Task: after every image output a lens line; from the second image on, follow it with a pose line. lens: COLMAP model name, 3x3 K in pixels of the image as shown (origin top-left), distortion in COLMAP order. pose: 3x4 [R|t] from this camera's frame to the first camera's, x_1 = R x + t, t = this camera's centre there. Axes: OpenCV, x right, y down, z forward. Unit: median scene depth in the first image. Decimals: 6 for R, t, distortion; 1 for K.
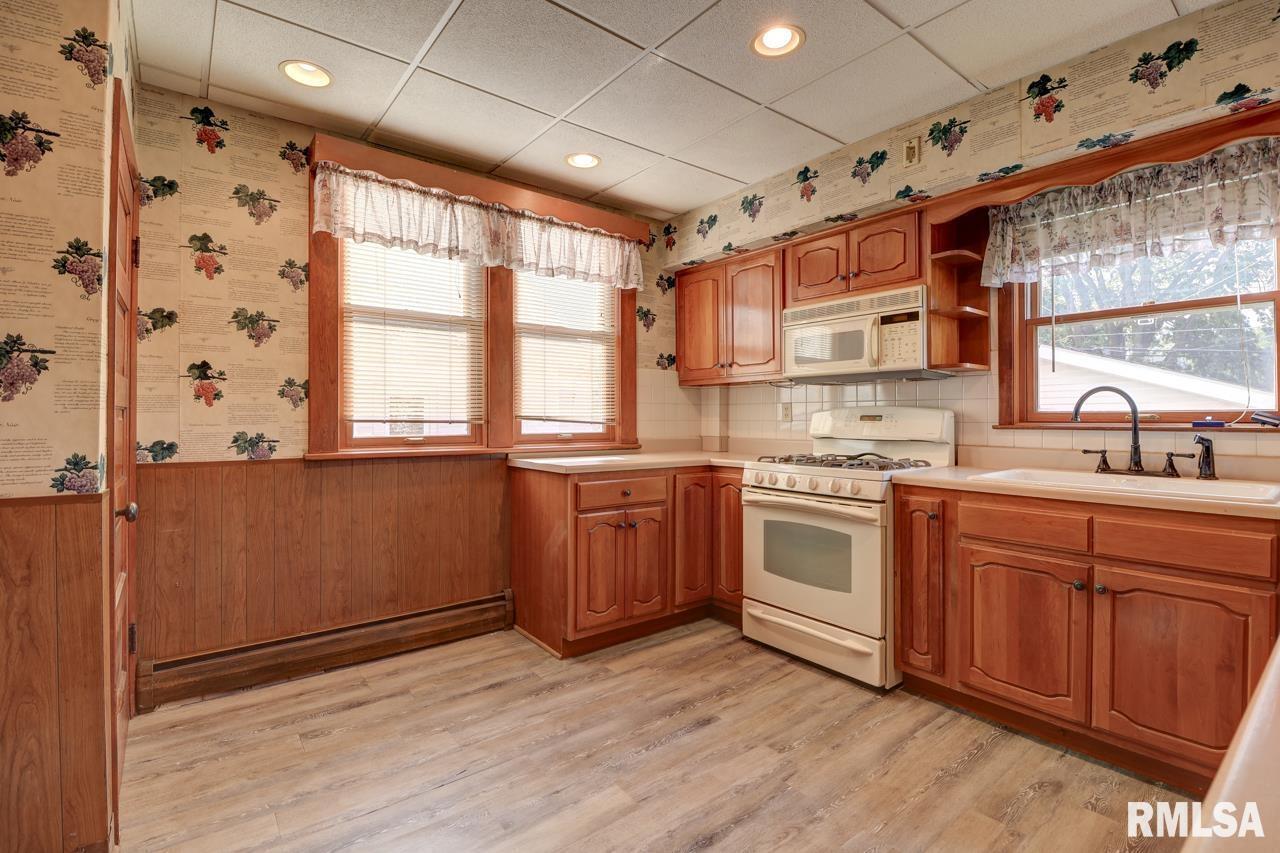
lens RADIAL K [[587.6, 0, 642.0], [0, 587.6, 416.9], [0, 0, 1]] dist [-0.002229, -0.011387]
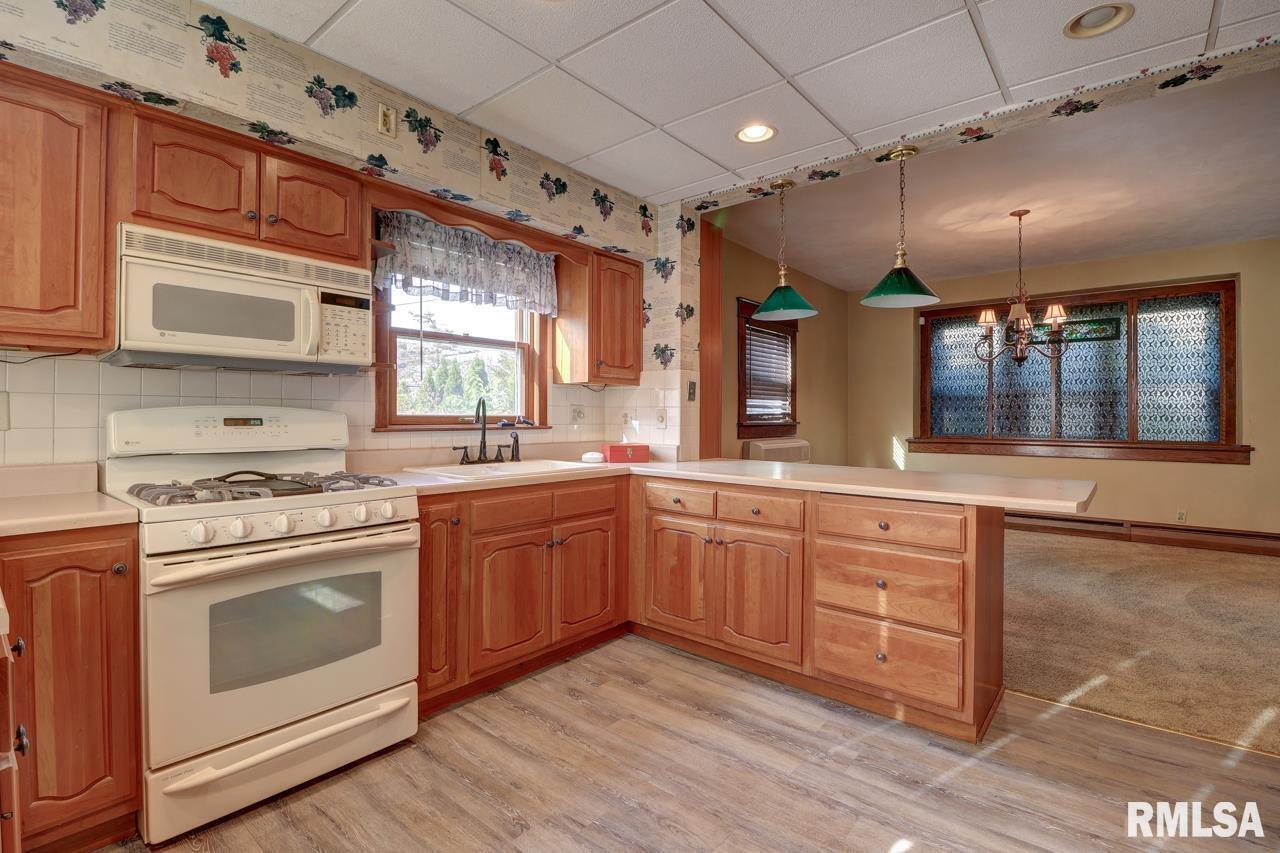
lens RADIAL K [[587.6, 0, 643.2], [0, 587.6, 416.4], [0, 0, 1]] dist [-0.002229, -0.011387]
pose [[-0.209960, 0.000138, 0.977710, -0.461249], [-0.004876, 0.999987, -0.001188, -0.007064], [-0.977698, -0.005017, -0.209957, 0.772306]]
